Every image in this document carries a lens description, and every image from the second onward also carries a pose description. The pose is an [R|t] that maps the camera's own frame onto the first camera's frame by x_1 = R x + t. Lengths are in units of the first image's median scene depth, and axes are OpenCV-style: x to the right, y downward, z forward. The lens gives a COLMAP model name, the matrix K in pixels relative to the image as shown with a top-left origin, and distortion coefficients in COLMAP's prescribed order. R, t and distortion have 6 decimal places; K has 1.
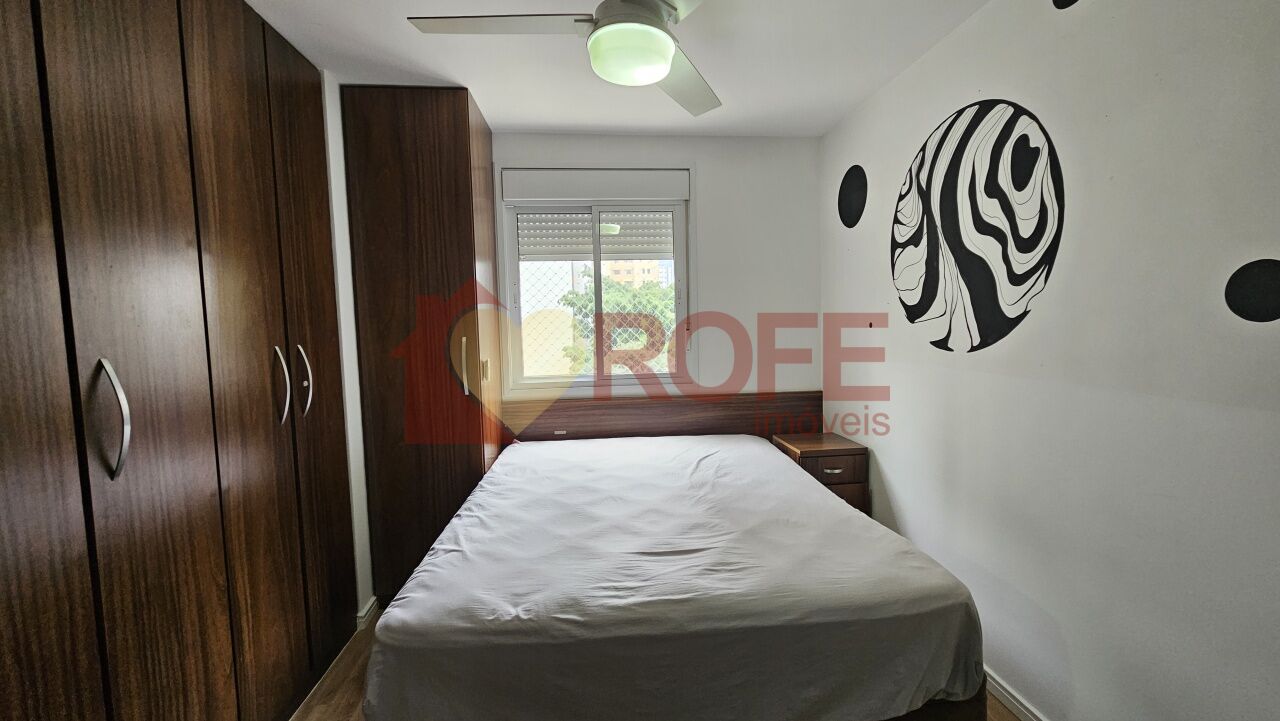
lens RADIAL K [[529.1, 0, 646.1], [0, 529.1, 358.8], [0, 0, 1]] dist [-0.008158, 0.000318]
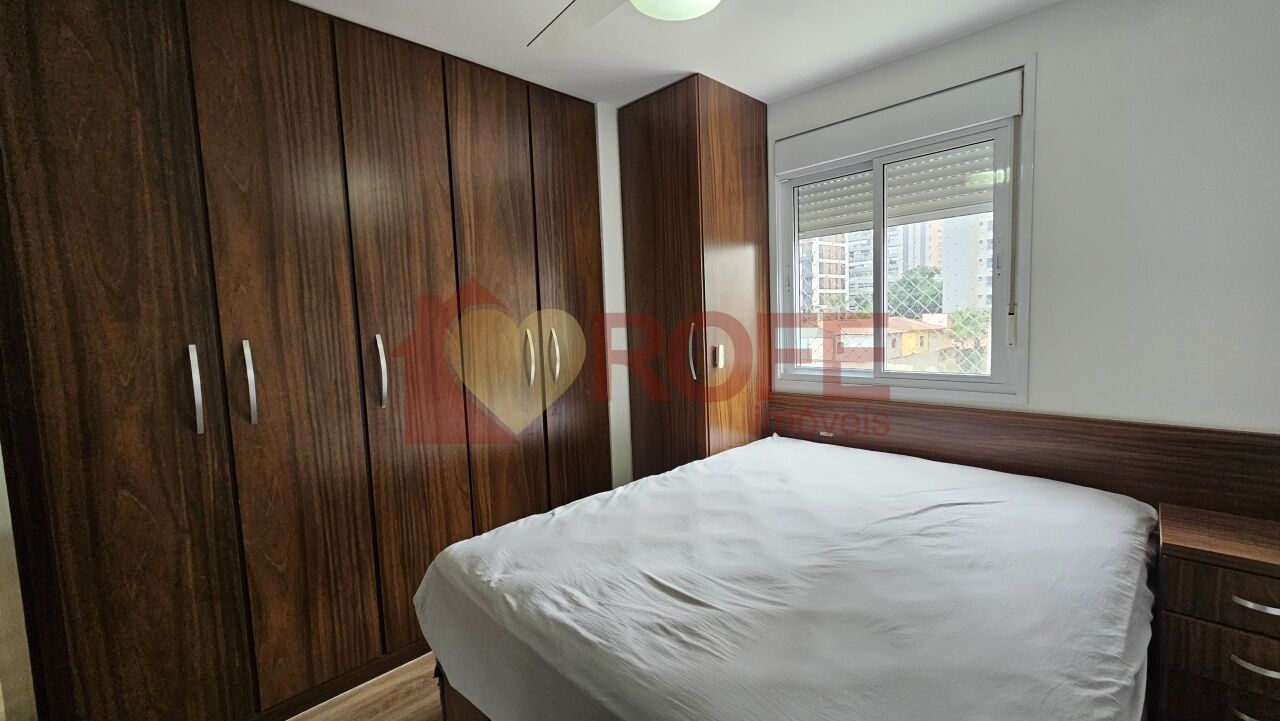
lens RADIAL K [[523.0, 0, 642.4], [0, 523.0, 362.2], [0, 0, 1]] dist [0.000806, 0.000463]
pose [[0.633391, 0.064646, -0.771127, 0.542448], [-0.036867, 0.997894, 0.053375, -0.023909], [0.772953, -0.005378, 0.634440, 0.399408]]
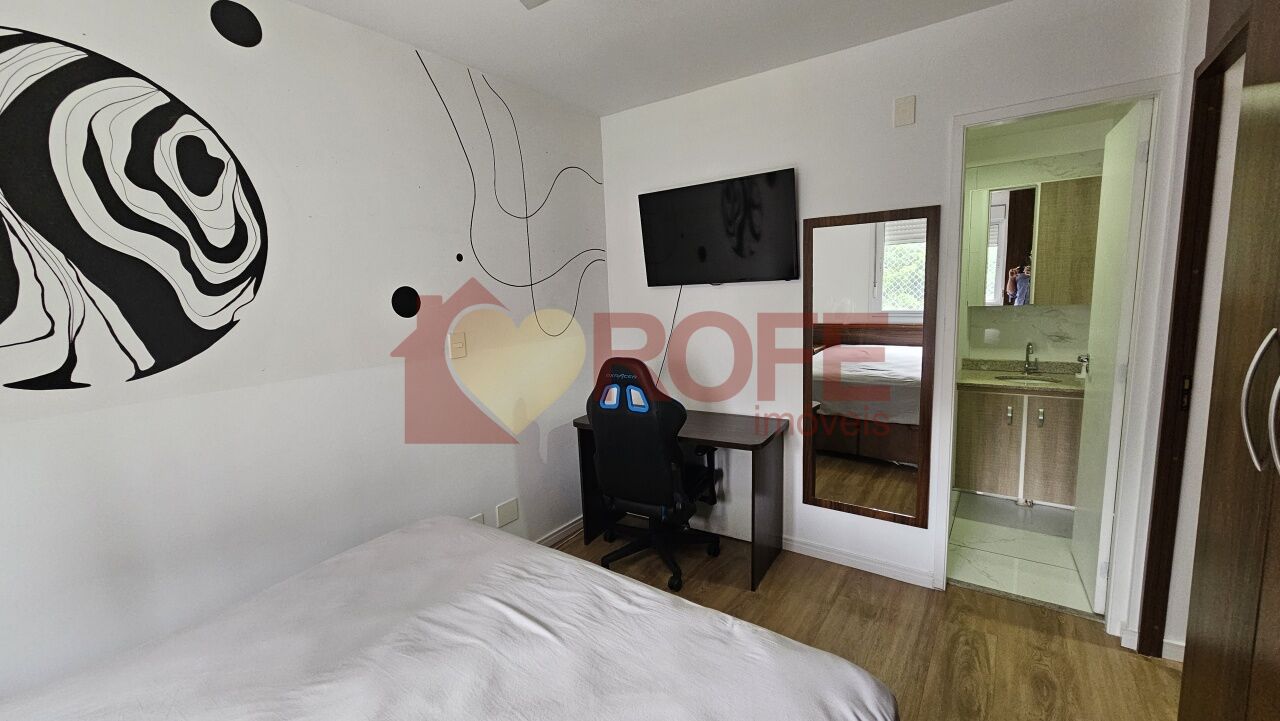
lens RADIAL K [[526.0, 0, 643.4], [0, 526.0, 358.6], [0, 0, 1]] dist [0.001102, 0.000645]
pose [[-0.758689, -0.043004, 0.650032, -0.515166], [0.101858, 0.977716, 0.183566, -0.122704], [-0.643441, 0.205480, -0.737402, 1.224800]]
